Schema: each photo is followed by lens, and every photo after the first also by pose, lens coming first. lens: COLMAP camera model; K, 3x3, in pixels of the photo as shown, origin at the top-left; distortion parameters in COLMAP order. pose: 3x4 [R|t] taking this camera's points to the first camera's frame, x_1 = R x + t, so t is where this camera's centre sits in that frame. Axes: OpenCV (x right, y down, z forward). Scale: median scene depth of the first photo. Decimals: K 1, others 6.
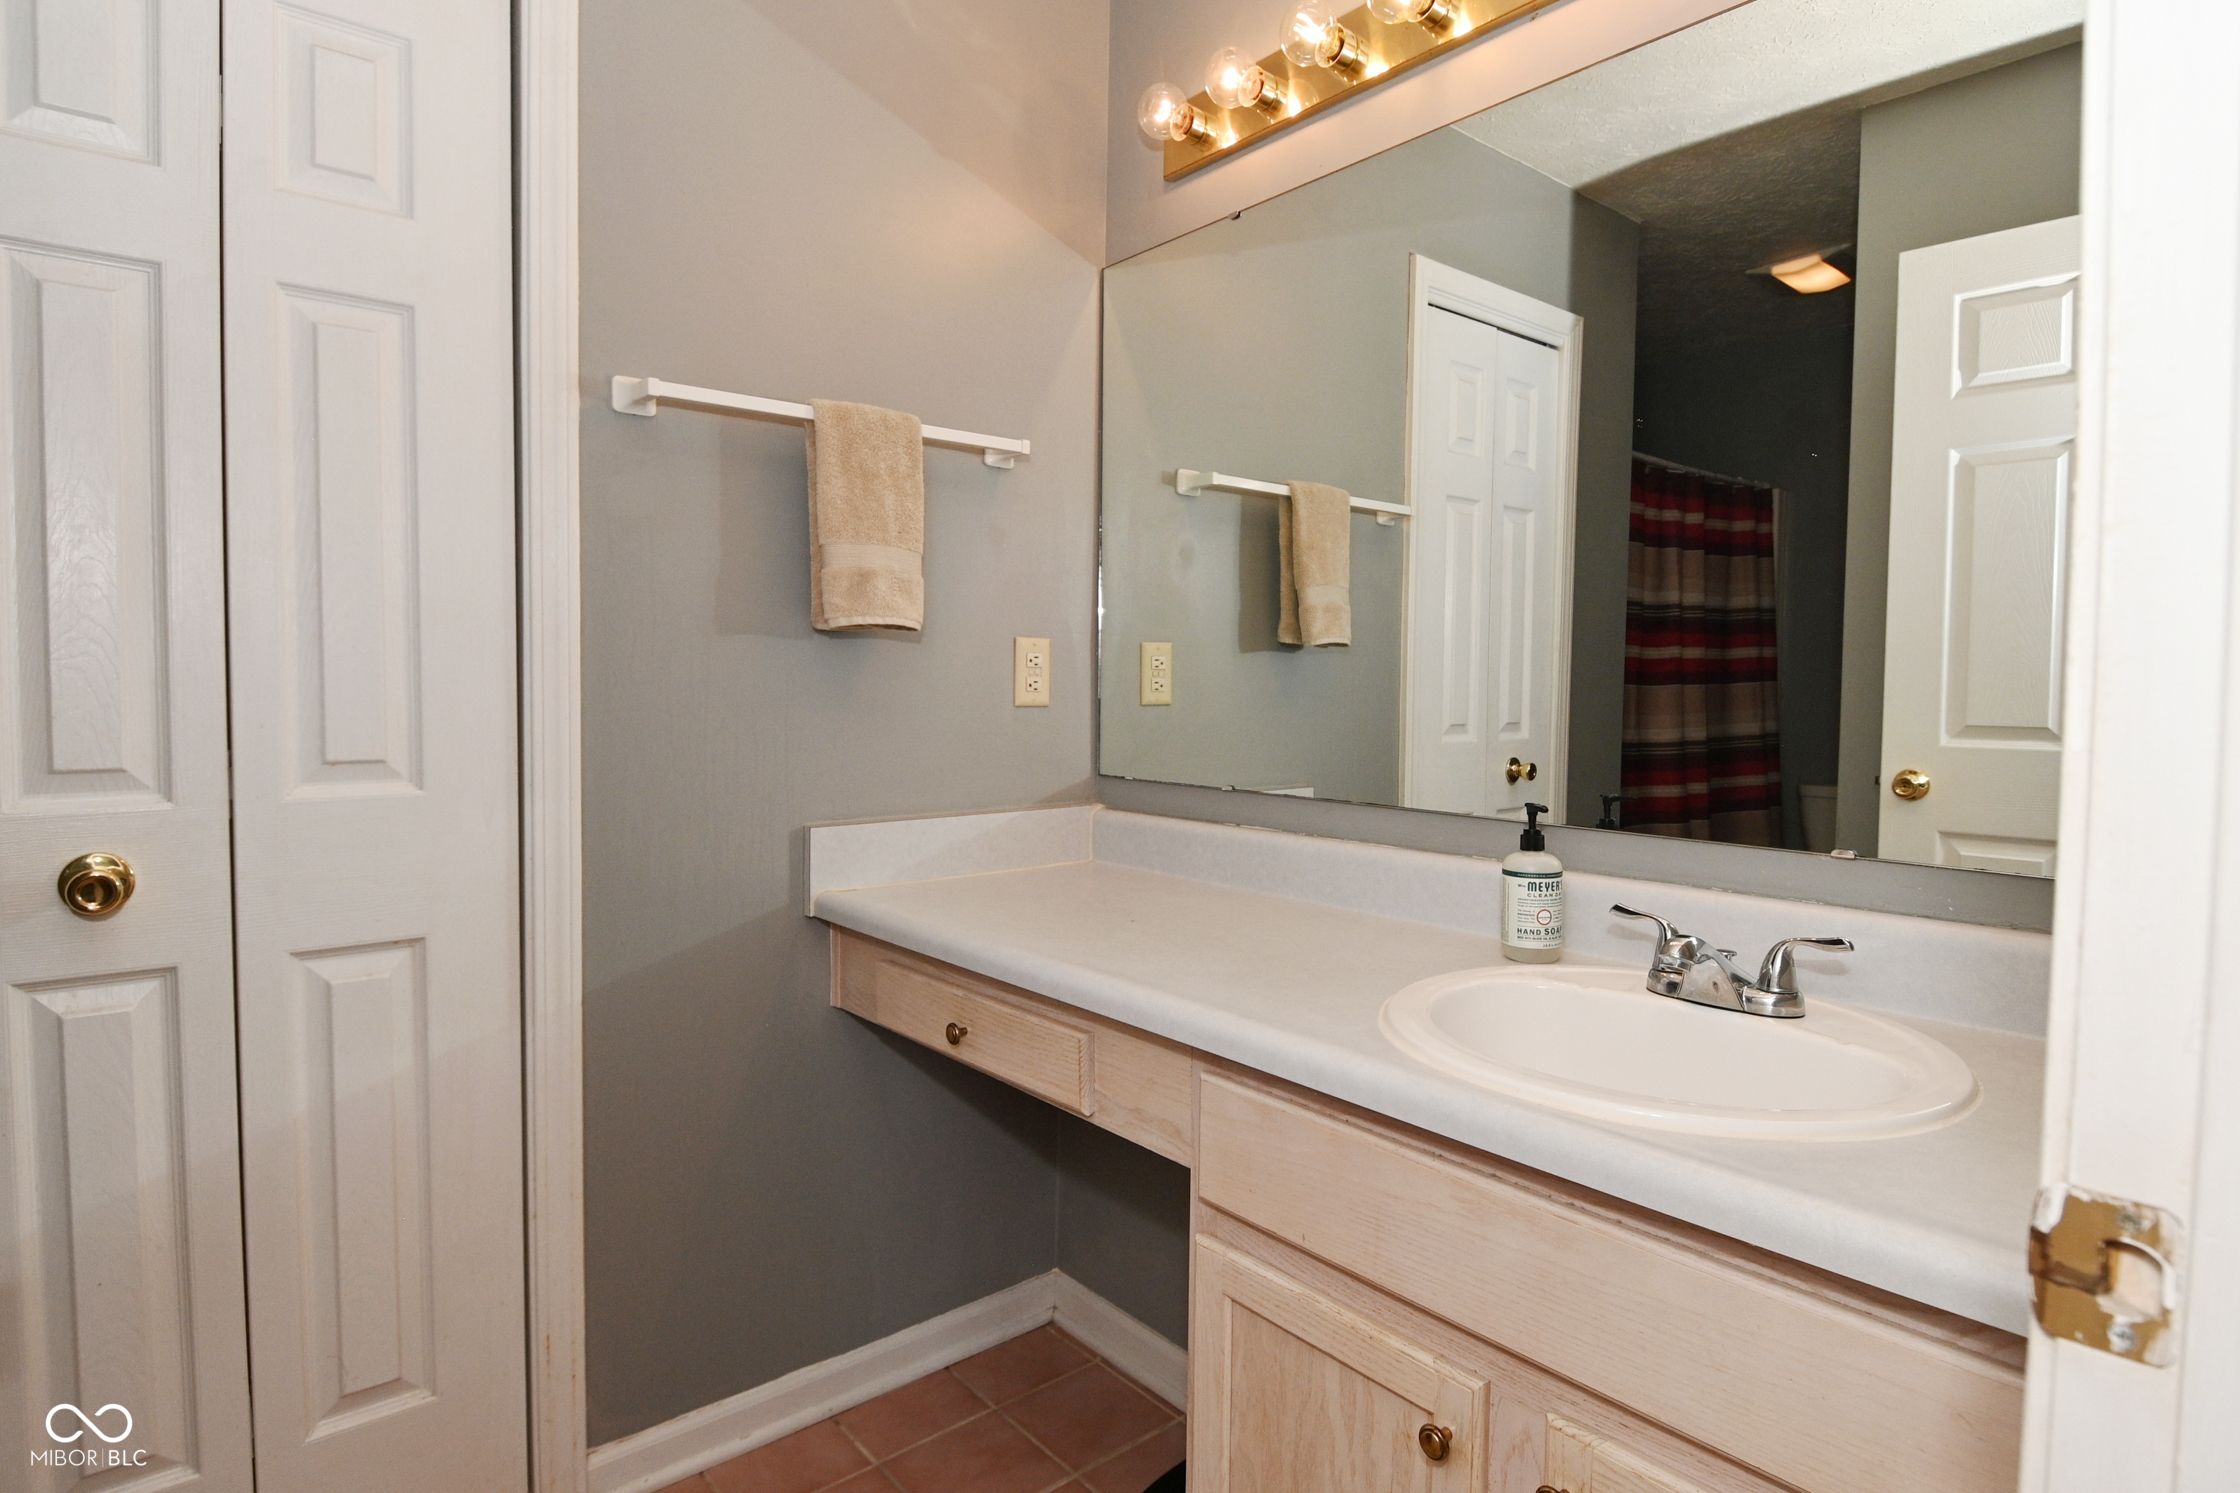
lens RADIAL K [[1182.5, 0, 1128.7], [0, 1182.5, 723.5], [0, 0, 1]] dist [0.016412, -0.027171]
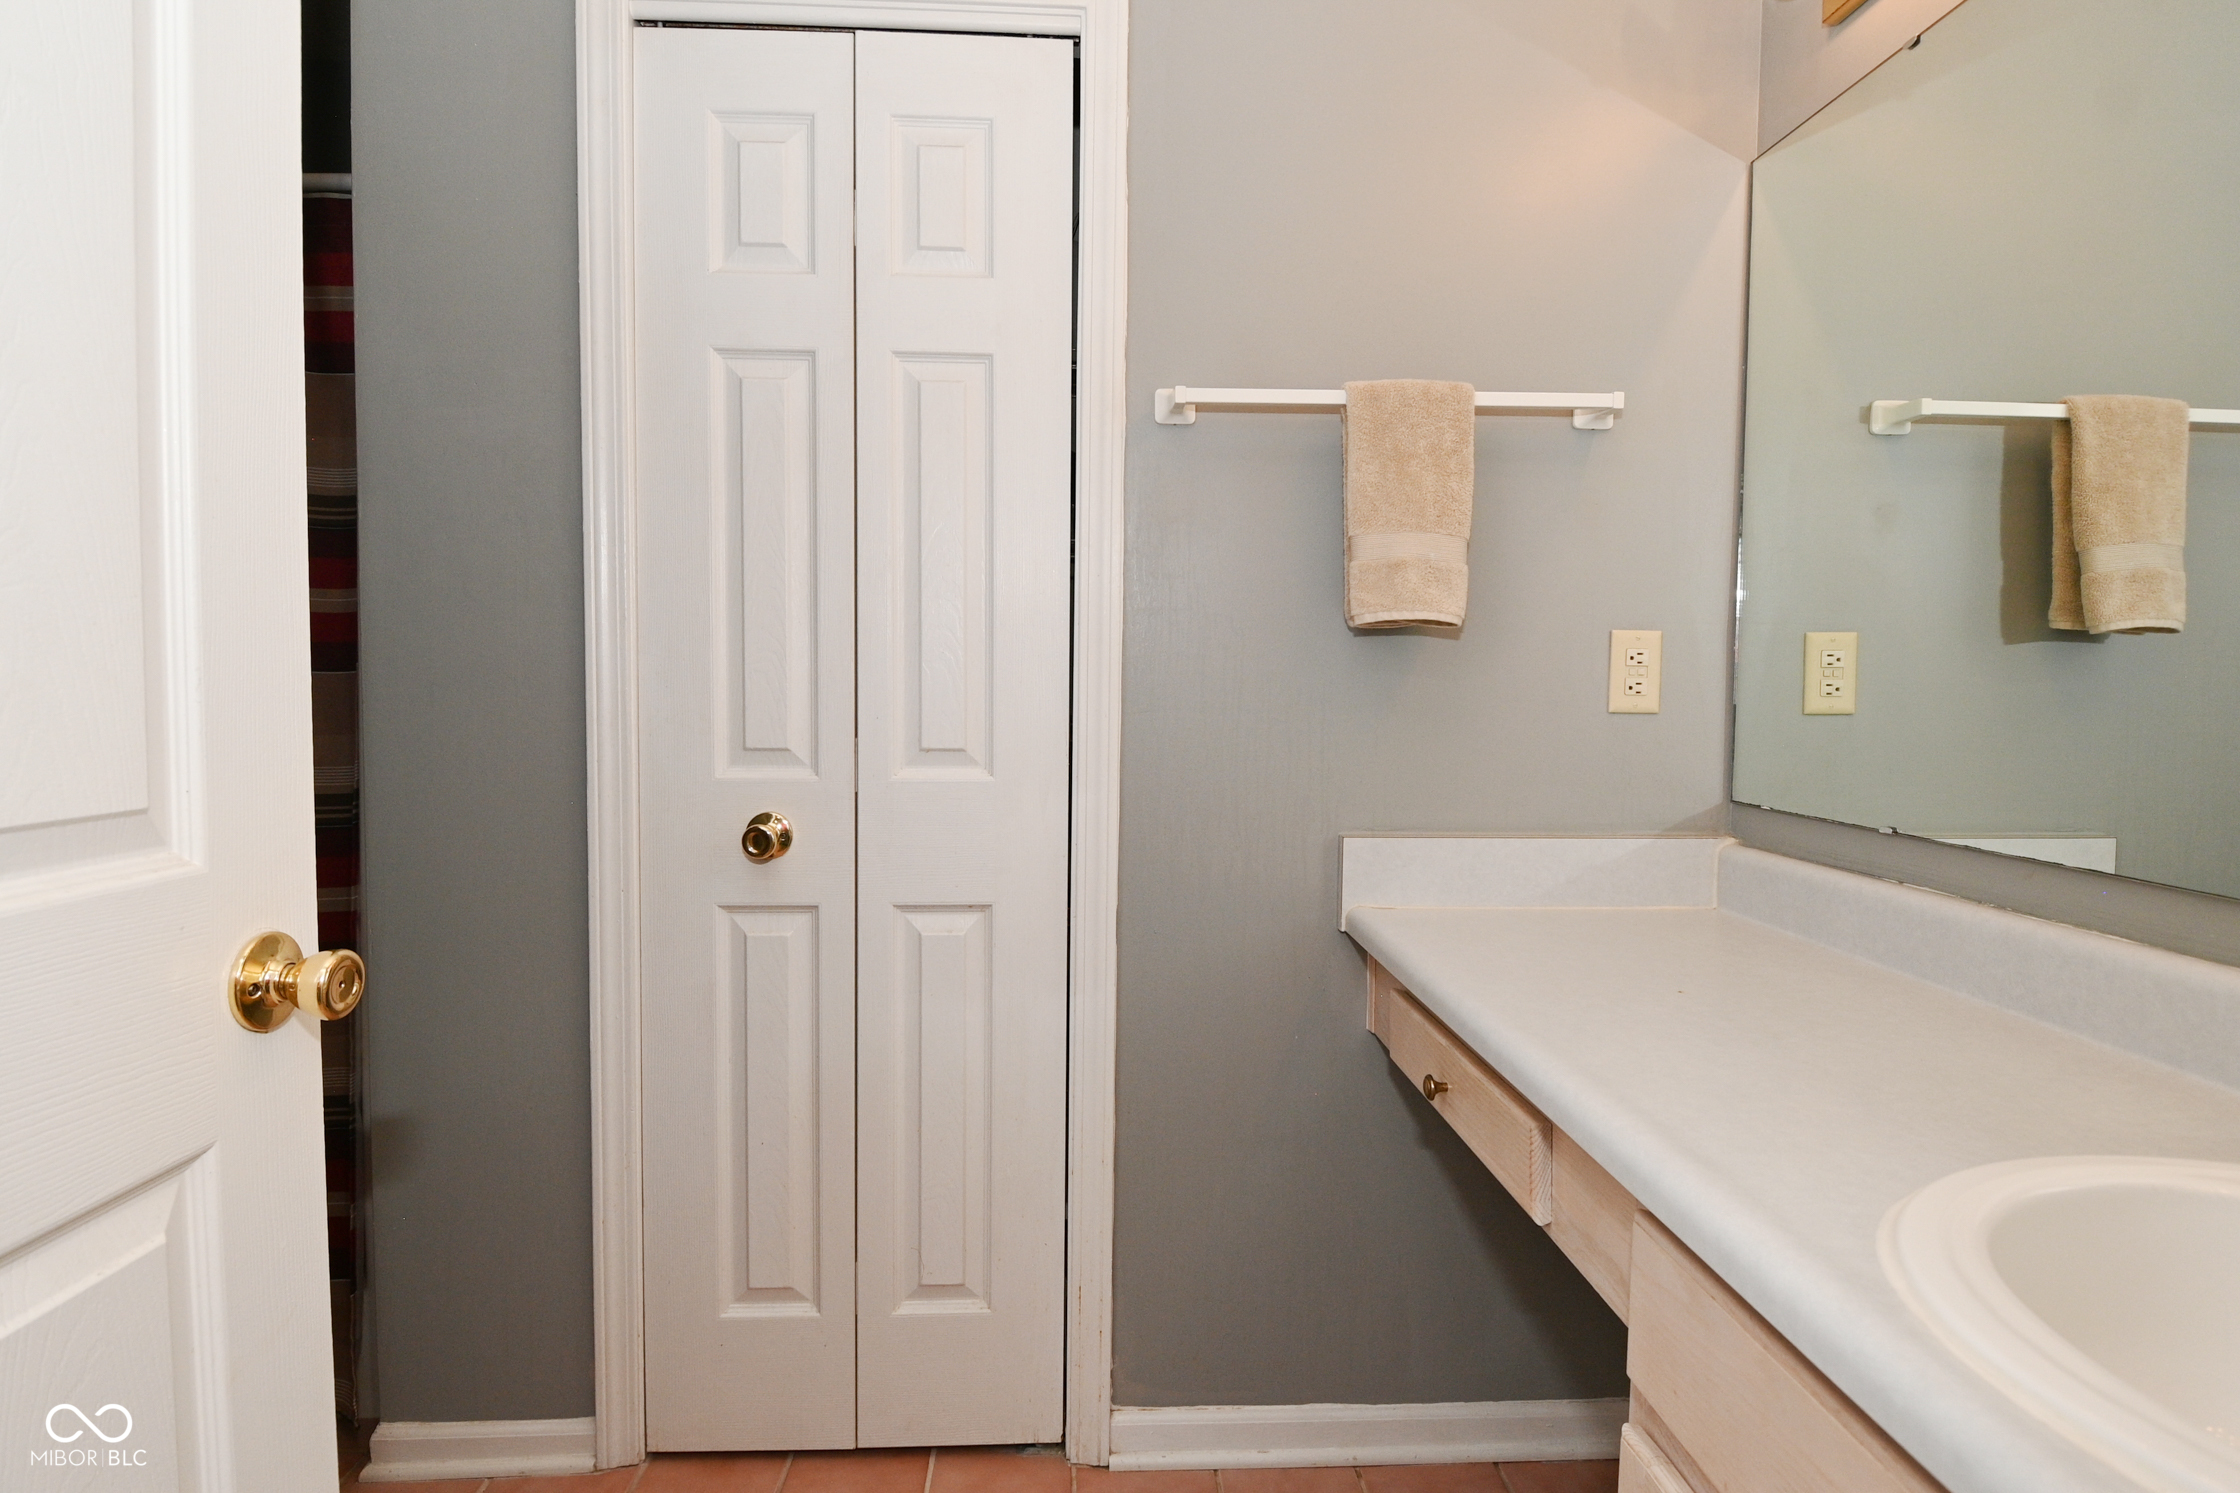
lens RADIAL K [[1182.5, 0, 1098.1], [0, 1182.5, 726.5], [0, 0, 1]] dist [0.016412, -0.027171]
pose [[0.787335, 0.024294, -0.616047, 0.164029], [-0.023925, 0.999675, 0.008846, -0.004372], [0.616061, 0.007774, 0.787660, 0.141399]]
